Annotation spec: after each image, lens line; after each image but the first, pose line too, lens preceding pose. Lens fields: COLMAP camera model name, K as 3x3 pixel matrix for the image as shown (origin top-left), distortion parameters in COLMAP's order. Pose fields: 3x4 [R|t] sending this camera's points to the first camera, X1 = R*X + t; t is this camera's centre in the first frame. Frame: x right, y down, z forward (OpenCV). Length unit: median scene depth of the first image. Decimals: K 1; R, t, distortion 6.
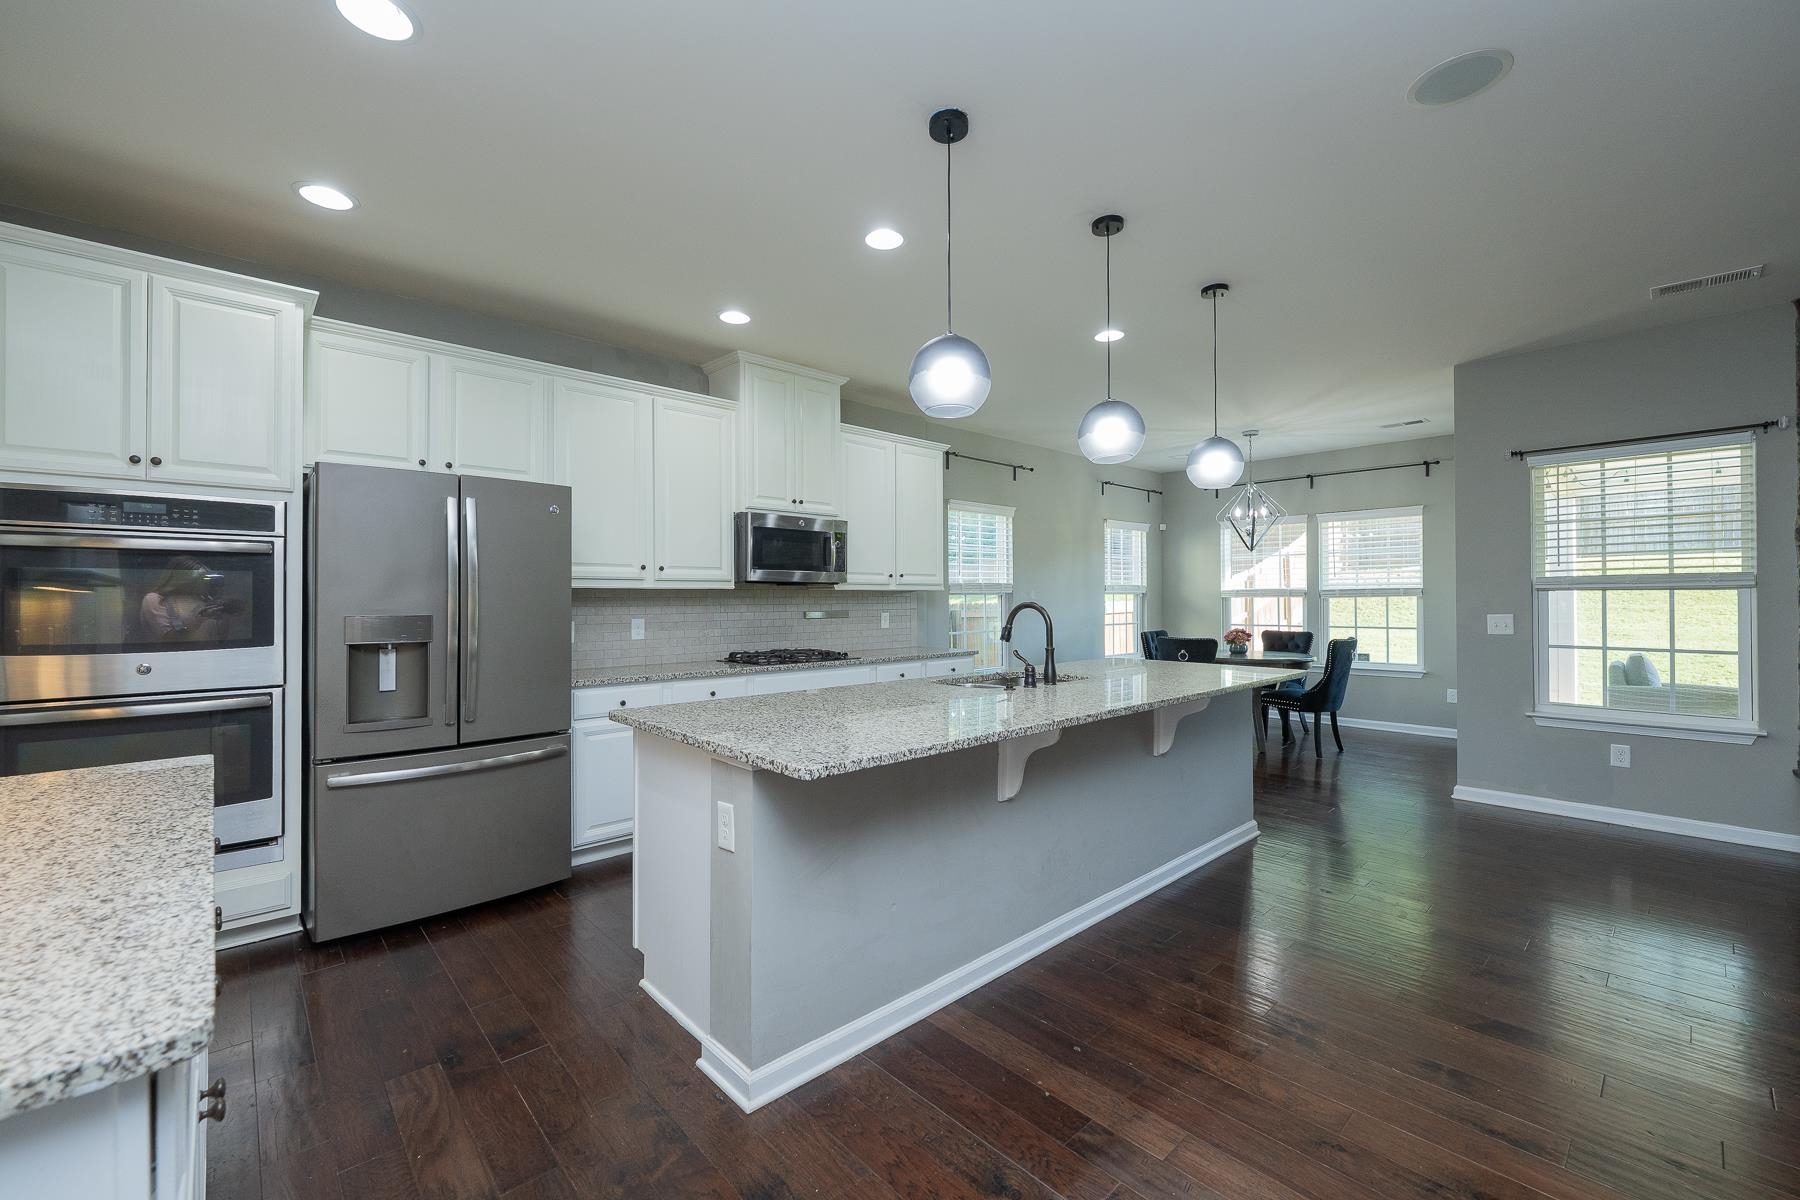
lens RADIAL K [[737.8, 0, 890.6], [0, 737.8, 593.4], [0, 0, 1]] dist [0.000313, 0.001269]
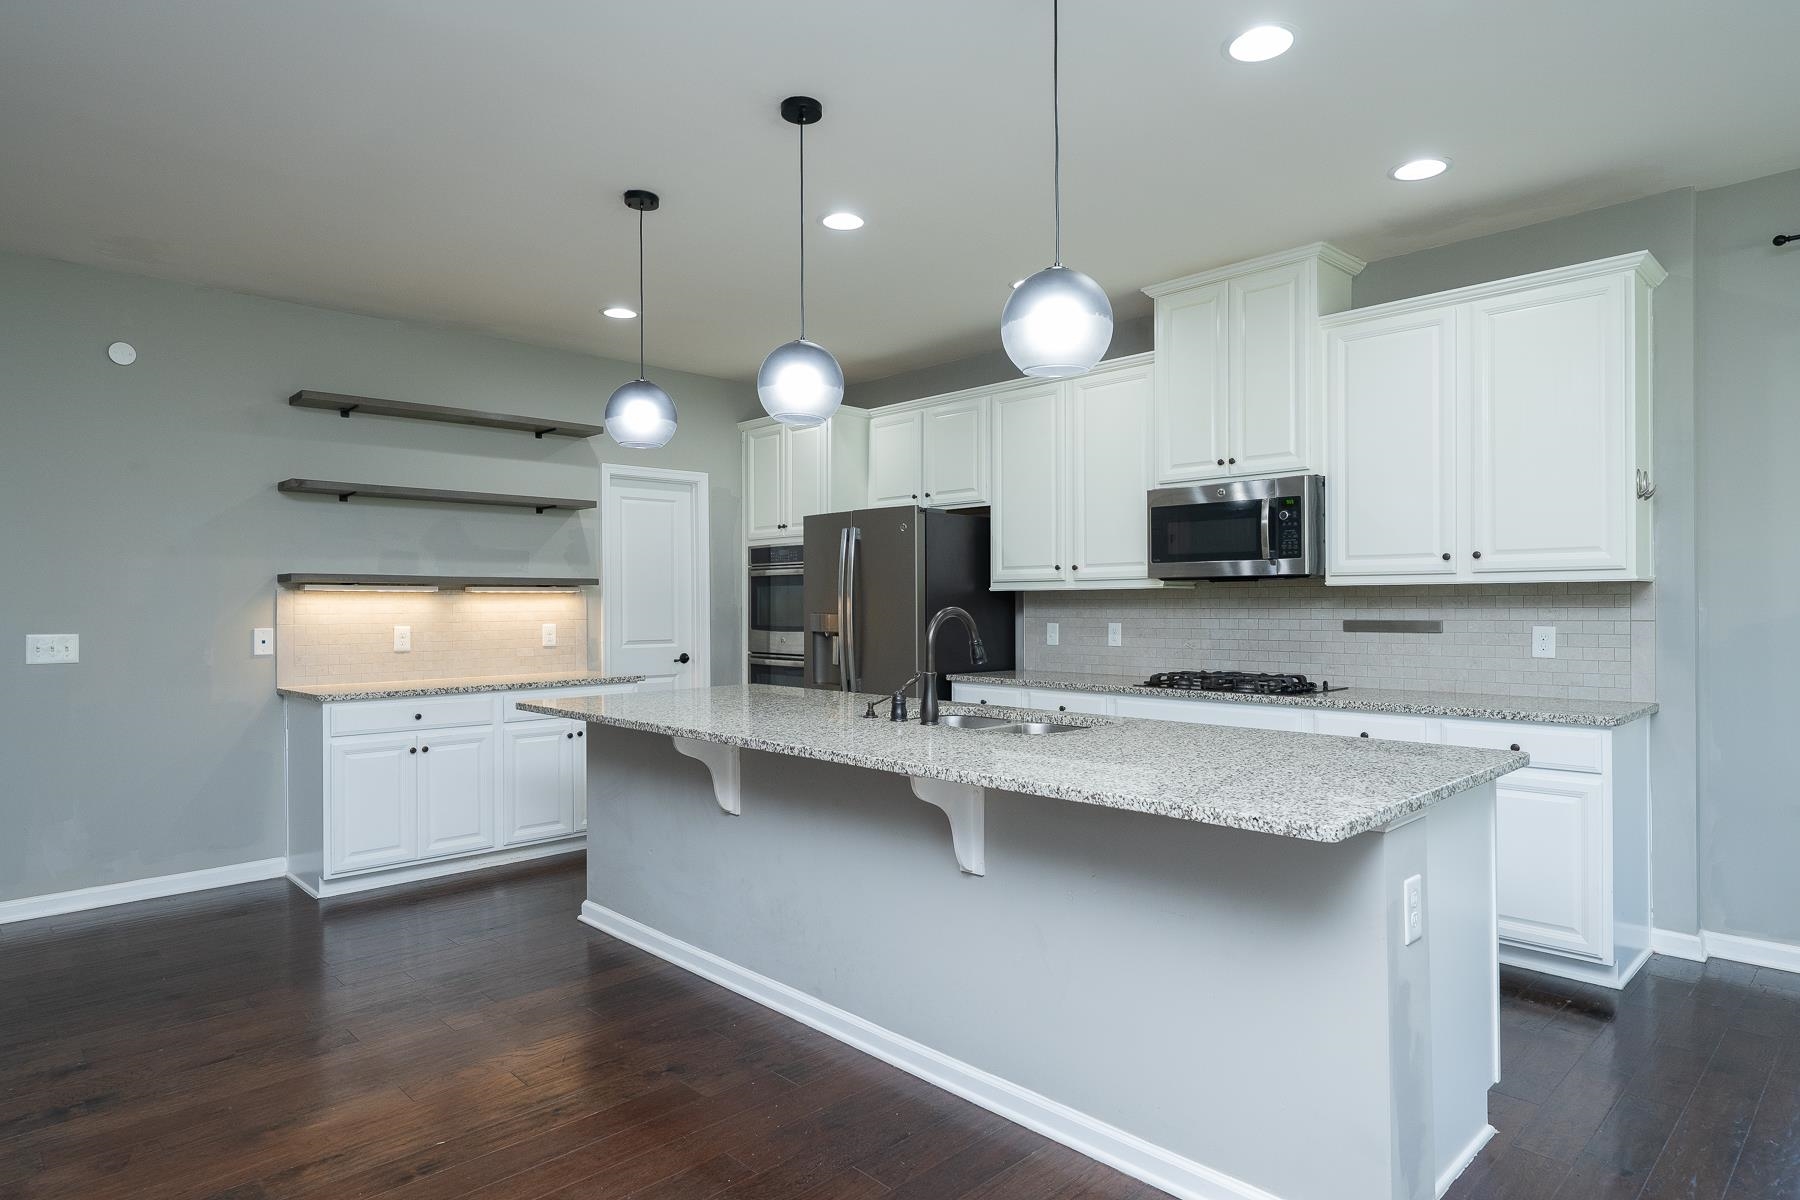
lens RADIAL K [[1034.3, 0, 901.8], [0, 1034.3, 592.2], [0, 0, 1]] dist [0.001664, -0.000445]
pose [[0.023615, -0.006249, -0.999702, 0.908334], [0.012531, 0.999904, -0.005954, 0.001496], [0.999643, -0.012387, 0.023691, 0.715906]]
